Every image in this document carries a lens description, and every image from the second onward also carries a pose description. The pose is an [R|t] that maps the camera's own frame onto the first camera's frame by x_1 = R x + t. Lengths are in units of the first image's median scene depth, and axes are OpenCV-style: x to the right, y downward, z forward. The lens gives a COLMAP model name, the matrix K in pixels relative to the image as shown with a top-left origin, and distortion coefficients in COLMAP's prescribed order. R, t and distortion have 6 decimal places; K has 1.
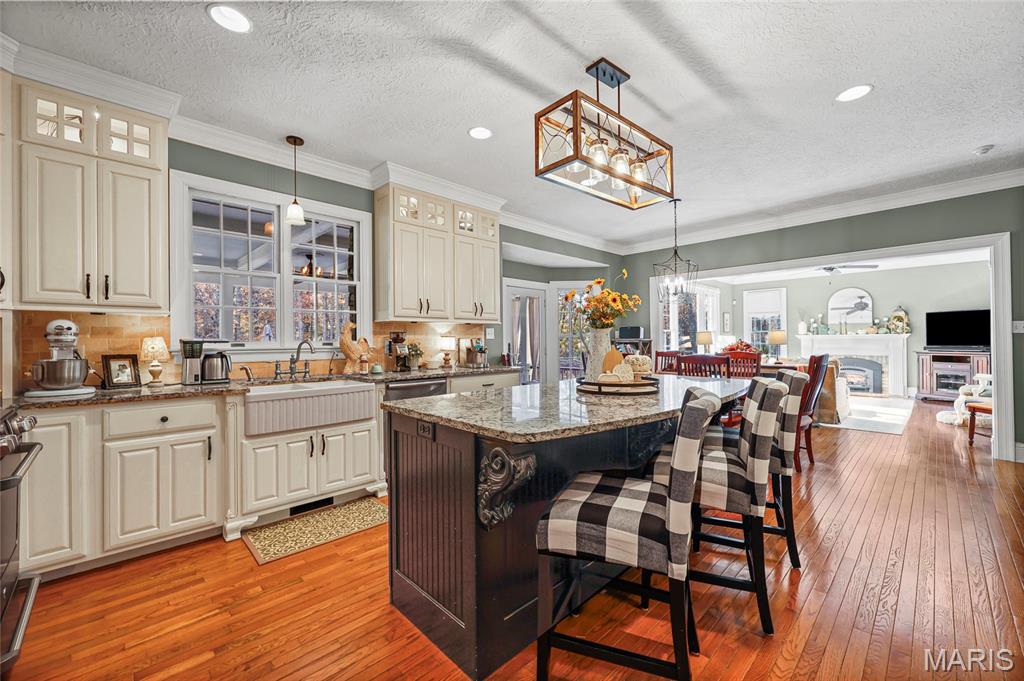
lens RADIAL K [[410.9, 0, 512.3], [0, 410.9, 338.7], [0, 0, 1]] dist [0.001066, -0.000007]
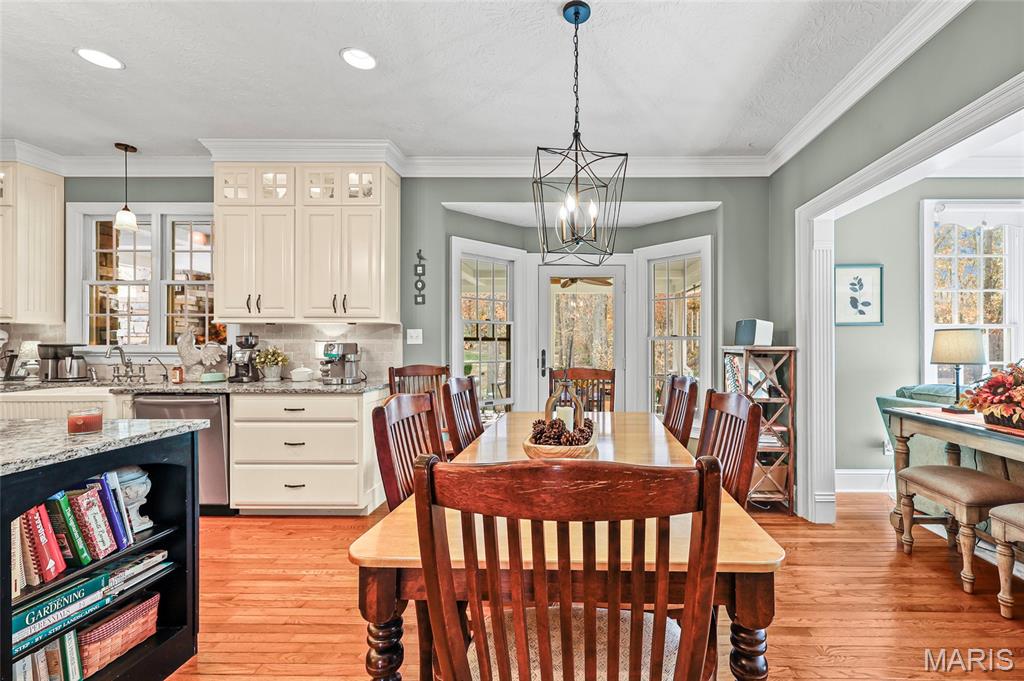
lens RADIAL K [[436.3, 0, 570.2], [0, 436.3, 343.1], [0, 0, 1]] dist [0.000398, -0.000336]
pose [[0.716183, 0.009761, -0.697844, 0.693174], [-0.004015, 0.999943, 0.009866, -0.010226], [0.697901, -0.004264, 0.716182, 0.679690]]
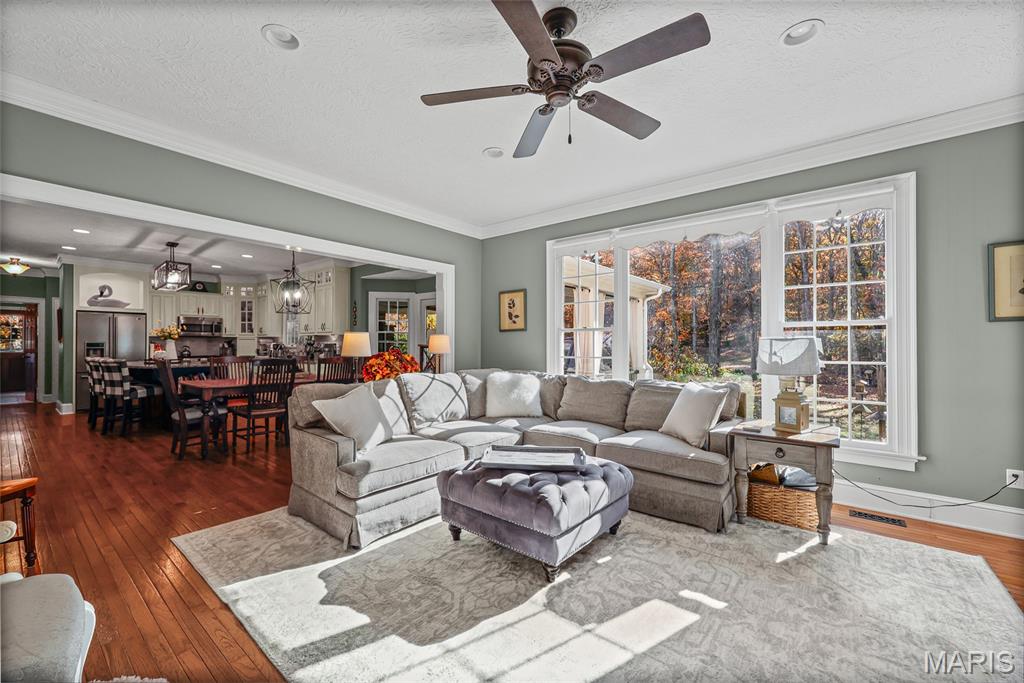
lens RADIAL K [[409.8, 0, 512.0], [0, 409.8, 341.5], [0, 0, 1]] dist [-0.001064, -0.000399]
pose [[0.131429, 0.000747, -0.991325, 1.616836], [0.003278, 0.999994, 0.001188, -0.008837], [0.991320, -0.003405, 0.131425, 1.451658]]
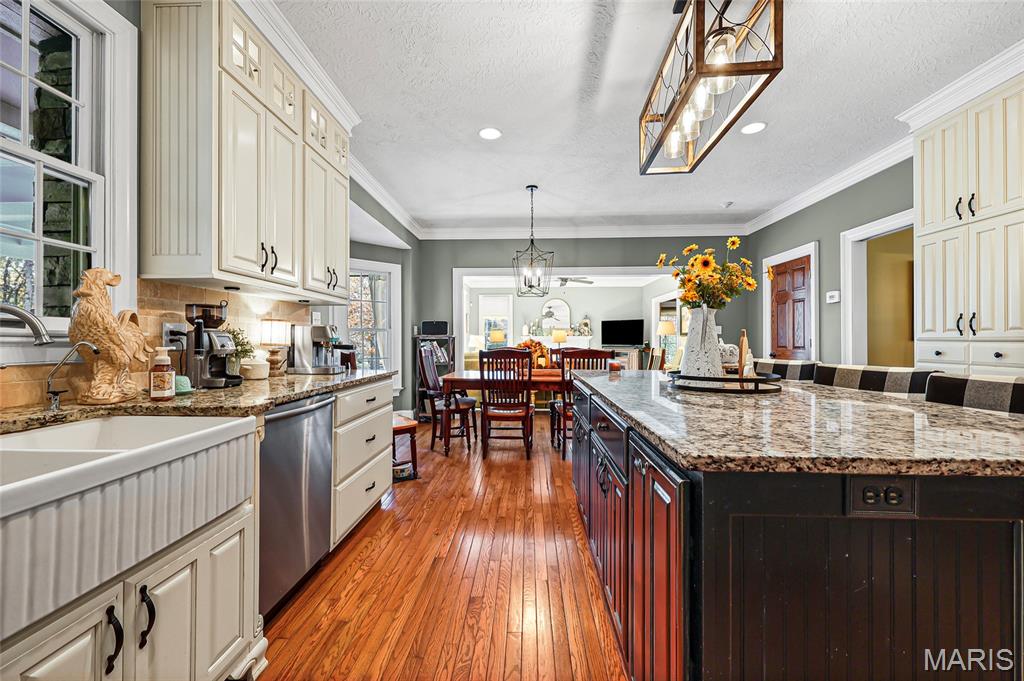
lens RADIAL K [[419.5, 0, 506.6], [0, 419.5, 337.8], [0, 0, 1]] dist [0.010625, 0.000060]
pose [[0.729319, 0.015023, 0.684008, -0.297928], [-0.010170, 0.999886, -0.011116, 0.019952], [-0.684098, 0.001151, 0.729389, 0.334468]]
